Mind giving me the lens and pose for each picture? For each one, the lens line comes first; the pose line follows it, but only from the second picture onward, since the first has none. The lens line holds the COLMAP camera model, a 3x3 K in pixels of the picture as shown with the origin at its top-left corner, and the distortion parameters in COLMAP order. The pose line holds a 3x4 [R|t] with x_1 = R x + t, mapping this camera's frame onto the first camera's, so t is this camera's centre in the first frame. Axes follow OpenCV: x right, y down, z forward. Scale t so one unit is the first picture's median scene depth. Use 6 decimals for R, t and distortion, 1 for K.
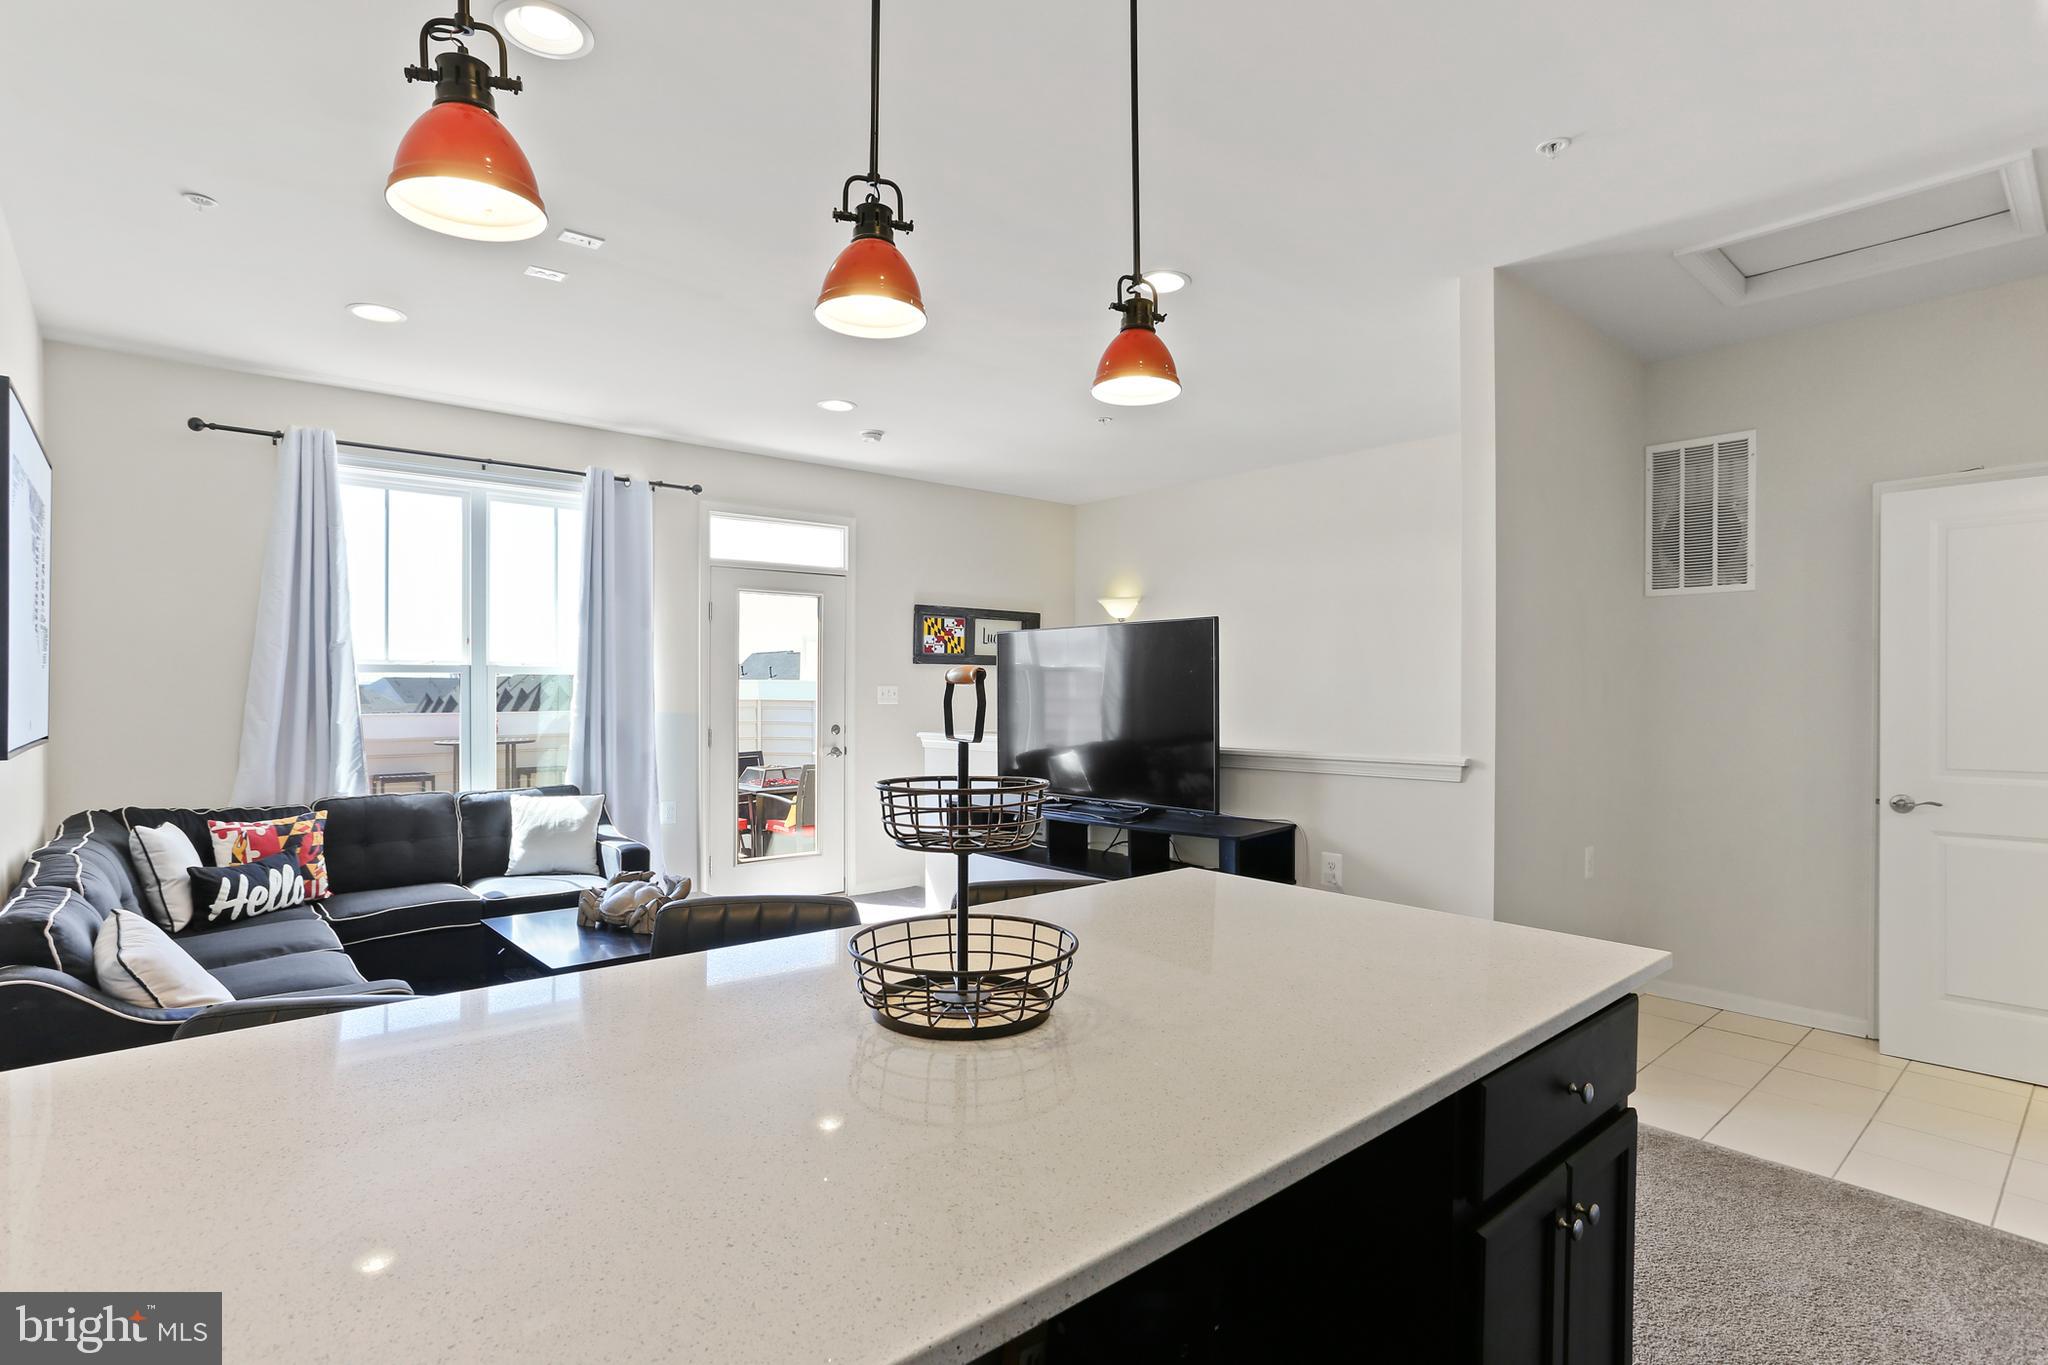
lens RADIAL K [[1009.0, 0, 1029.3], [0, 1009.0, 690.5], [0, 0, 1]] dist [-0.021207, 0.011043]
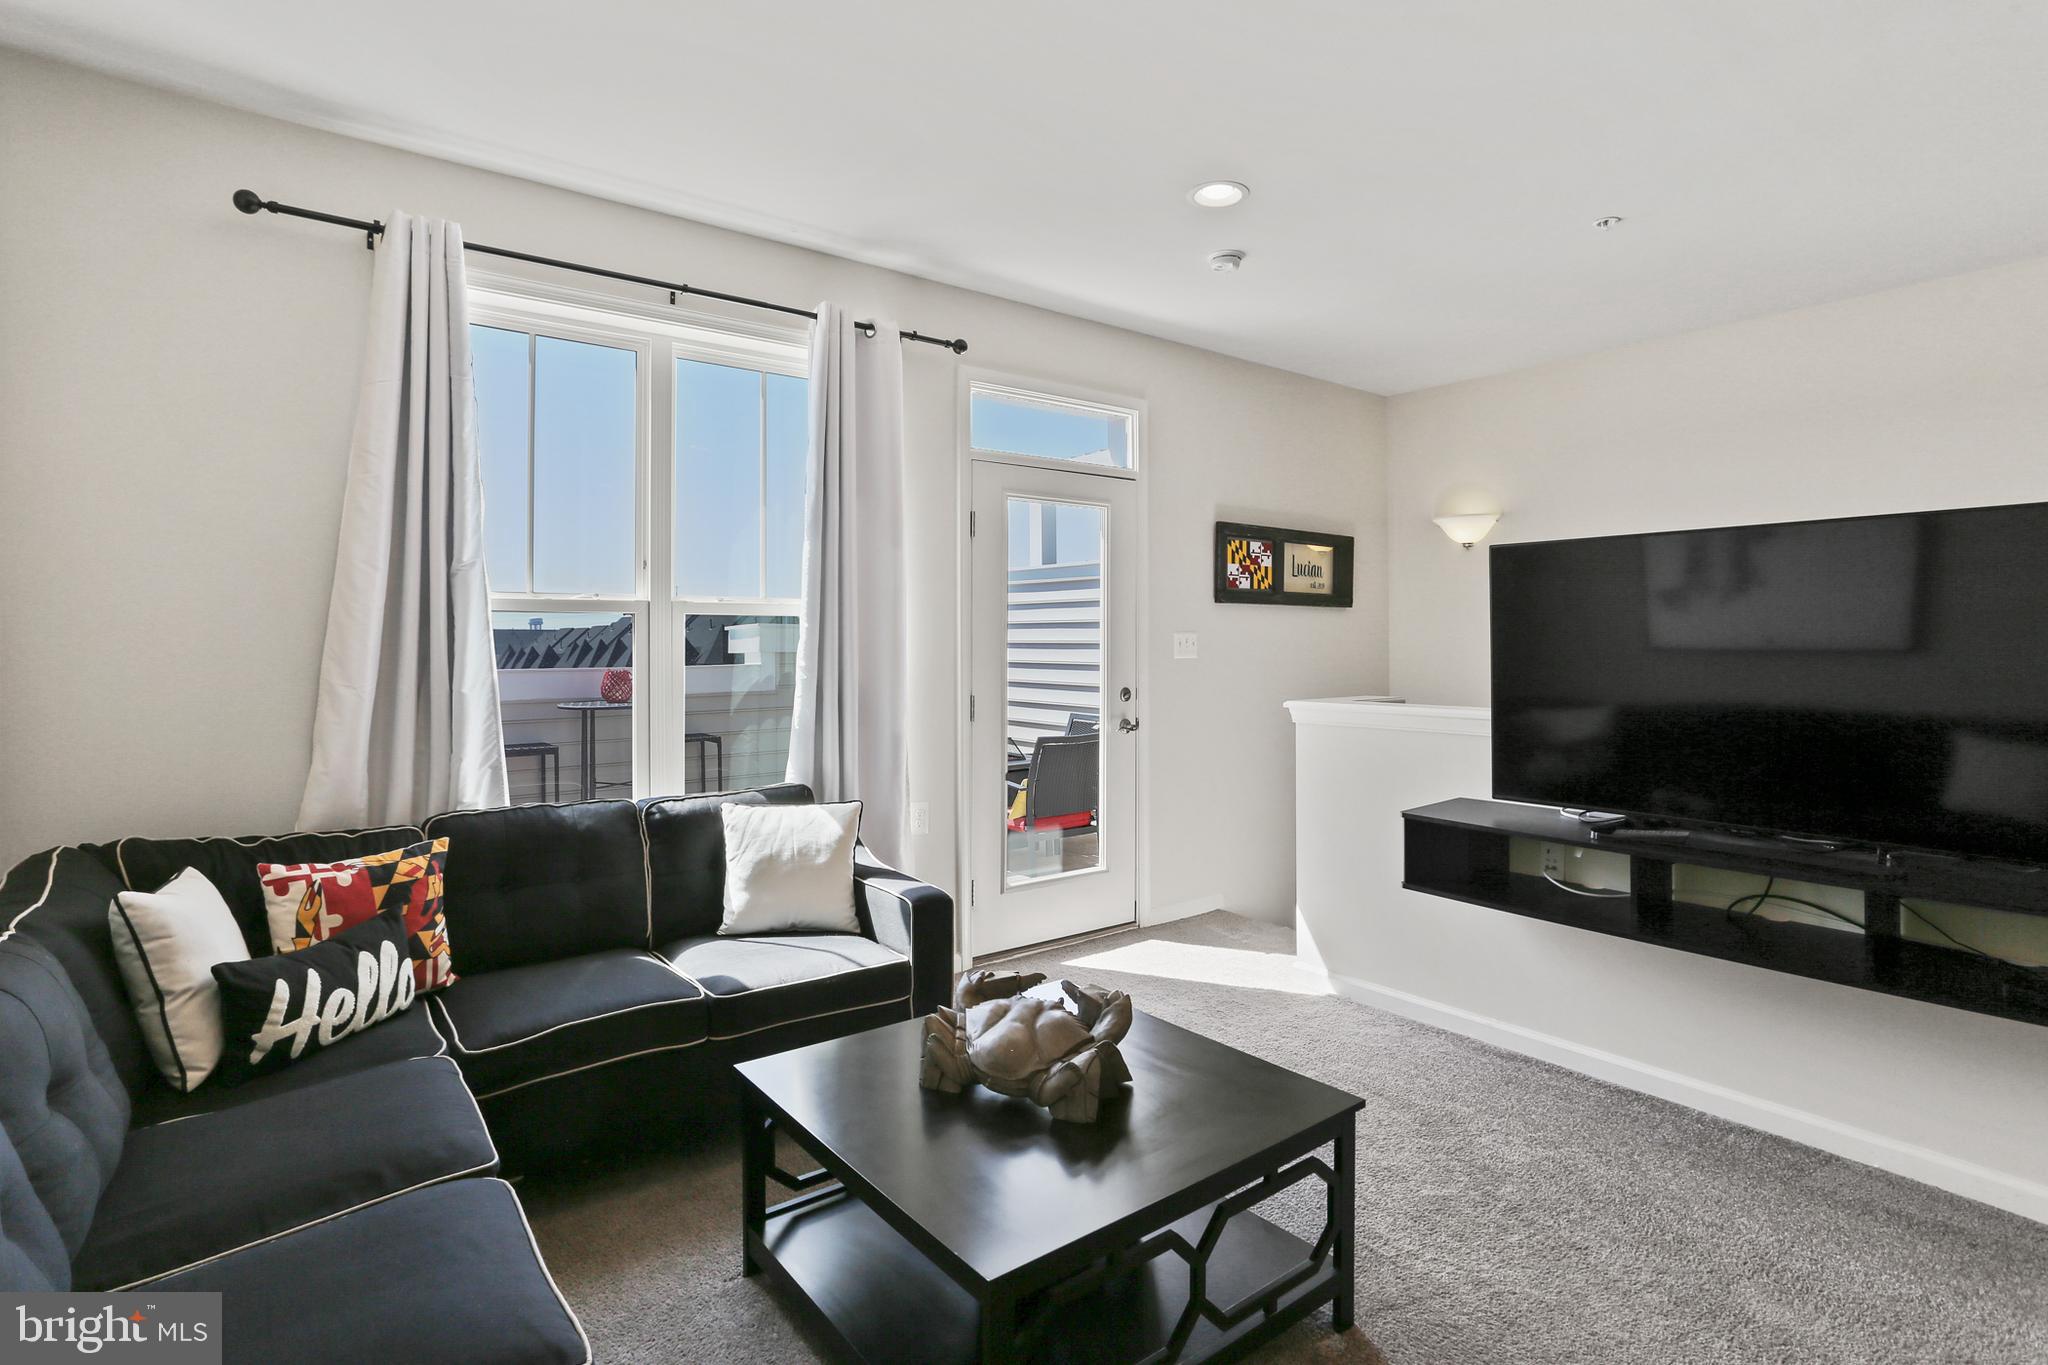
lens RADIAL K [[1009.0, 0, 1026.6], [0, 1009.0, 631.0], [0, 0, 1]] dist [-0.021207, 0.011043]
pose [[0.998112, -0.001591, -0.061395, -0.296602], [0.000947, 0.999944, -0.010519, 0.001442], [0.061408, 0.010441, 0.998058, 0.389766]]
